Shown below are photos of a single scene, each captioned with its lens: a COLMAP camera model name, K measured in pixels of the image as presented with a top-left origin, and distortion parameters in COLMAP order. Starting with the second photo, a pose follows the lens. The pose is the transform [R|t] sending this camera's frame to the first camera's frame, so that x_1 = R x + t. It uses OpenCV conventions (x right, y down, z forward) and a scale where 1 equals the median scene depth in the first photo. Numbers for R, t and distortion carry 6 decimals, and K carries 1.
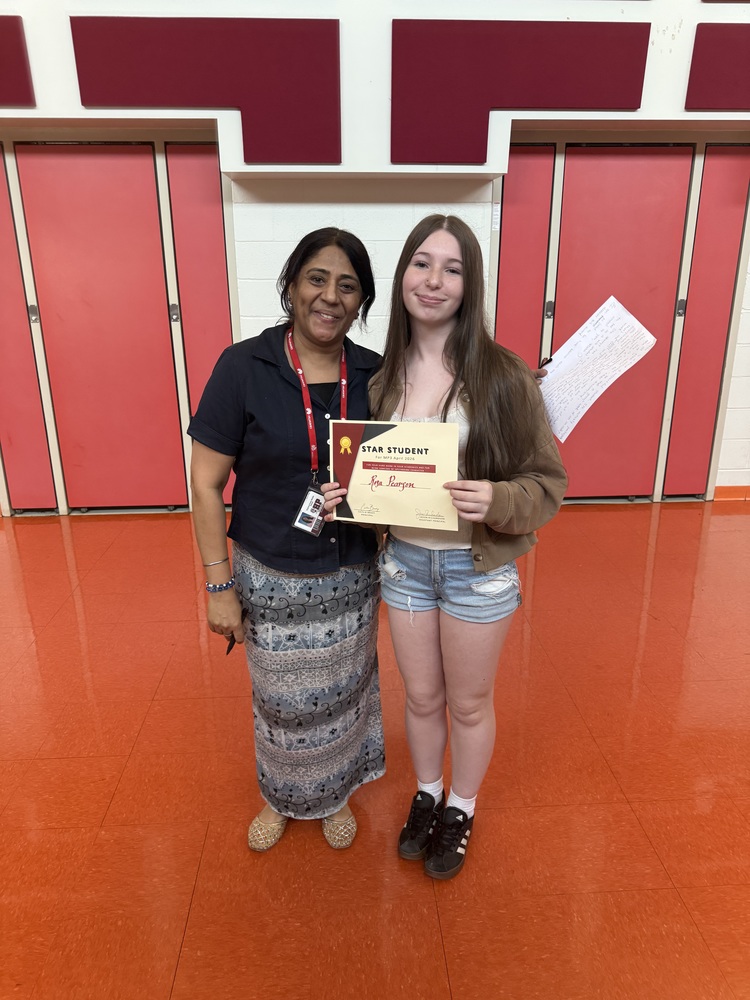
lens RADIAL K [[712.1, 0, 377.6], [0, 712.1, 495.0], [0, 0, 1]] dist [0.014570, -0.018682]
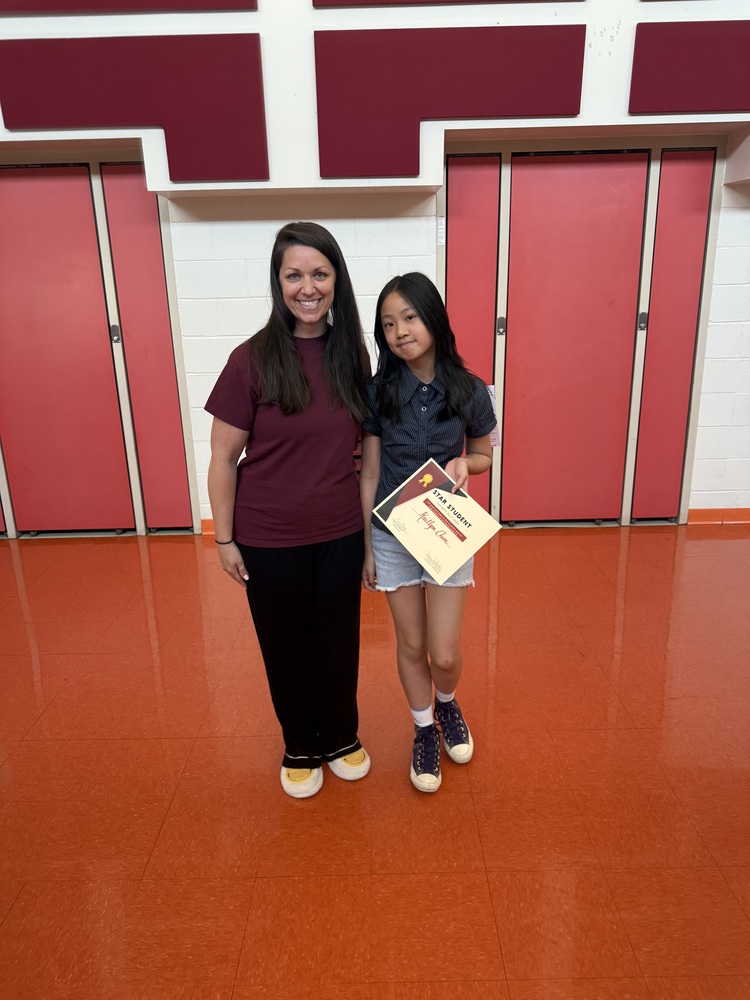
lens RADIAL K [[712.1, 0, 378.4], [0, 712.1, 492.9], [0, 0, 1]] dist [0.014570, -0.018682]
pose [[0.998399, -0.001439, -0.056549, 0.142670], [0.000104, 0.999721, -0.023600, -0.013839], [0.056568, 0.023556, 0.998121, 0.044556]]
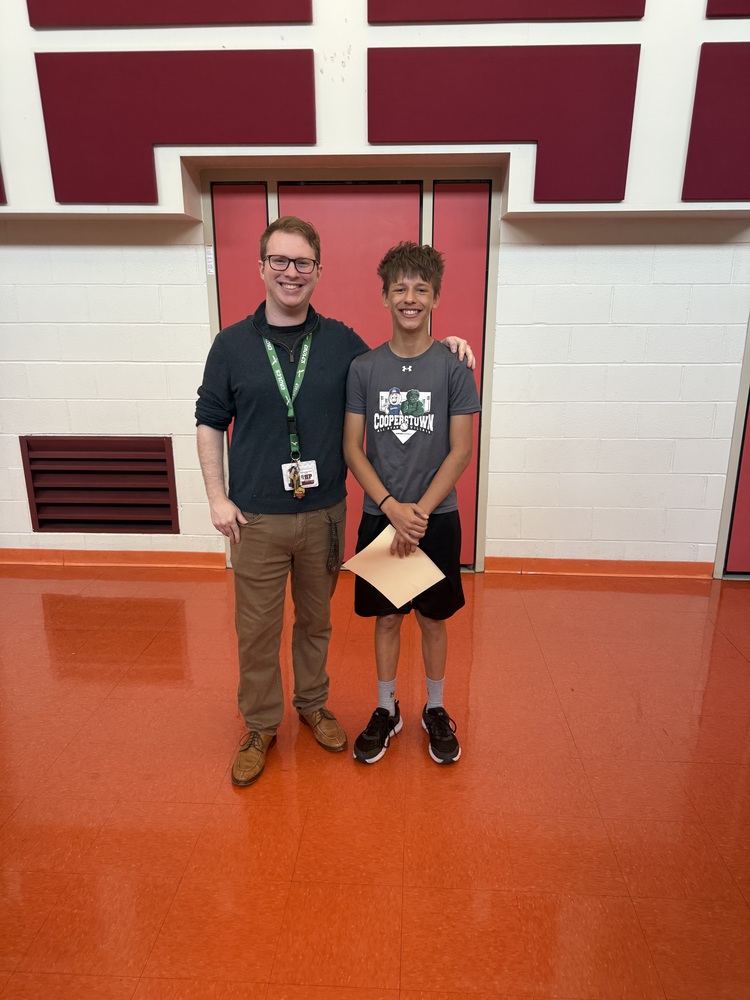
lens RADIAL K [[712.1, 0, 382.2], [0, 712.1, 505.2], [0, 0, 1]] dist [0.014570, -0.018682]
pose [[0.994878, 0.034837, -0.094886, 0.515277], [-0.038414, 0.998608, -0.036135, -0.048317], [0.093495, 0.039595, 0.994832, 0.115281]]
